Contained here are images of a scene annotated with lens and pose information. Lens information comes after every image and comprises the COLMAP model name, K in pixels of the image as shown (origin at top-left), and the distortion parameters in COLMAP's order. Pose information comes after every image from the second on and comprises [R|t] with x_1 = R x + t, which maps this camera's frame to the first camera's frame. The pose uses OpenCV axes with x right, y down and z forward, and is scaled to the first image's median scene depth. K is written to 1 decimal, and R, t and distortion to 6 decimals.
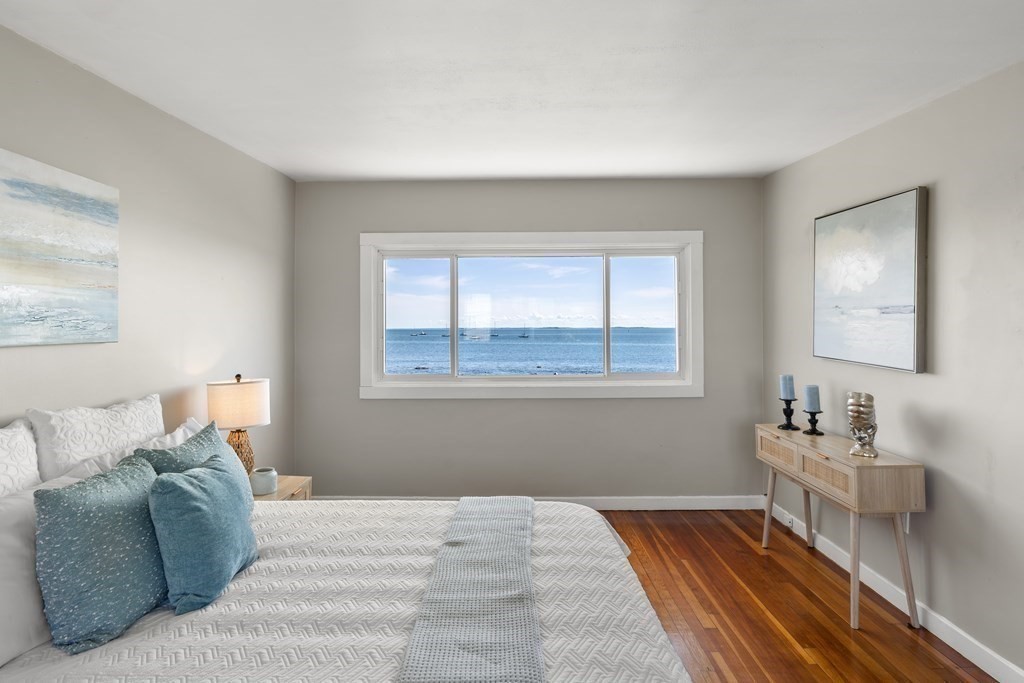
lens RADIAL K [[549.7, 0, 516.9], [0, 549.7, 322.0], [0, 0, 1]] dist [-0.005137, 0.000652]
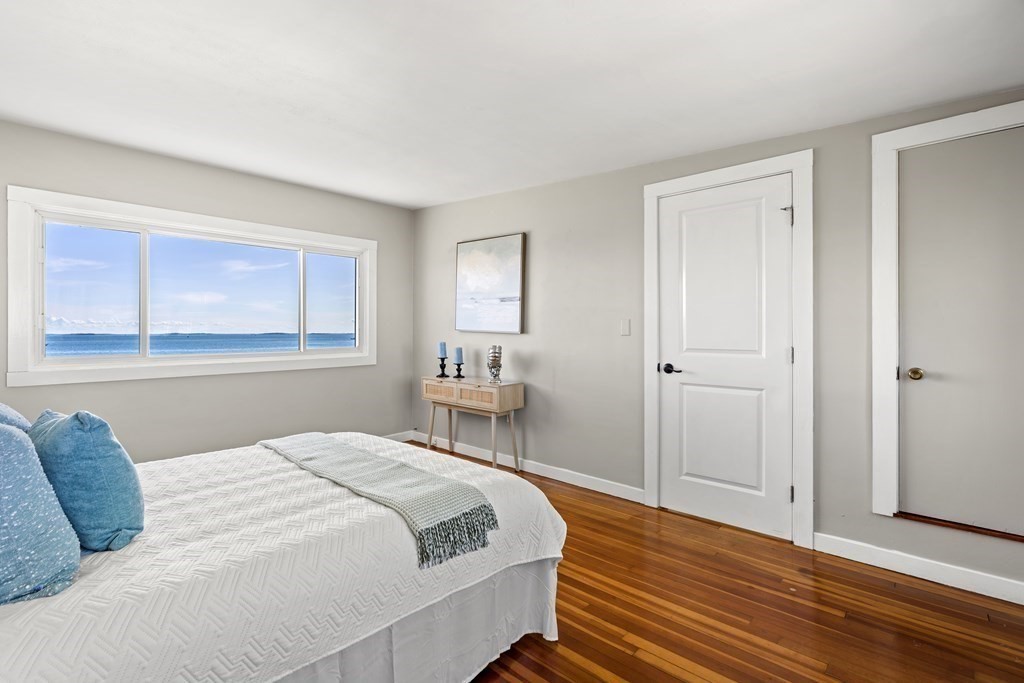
lens RADIAL K [[469.0, 0, 511.8], [0, 469.0, 337.4], [0, 0, 1]] dist [0.011506, -0.000427]
pose [[0.678841, -0.008593, 0.734235, -0.429369], [-0.002629, 0.999897, 0.014133, 0.080000], [-0.734280, -0.011524, 0.678748, -0.048917]]
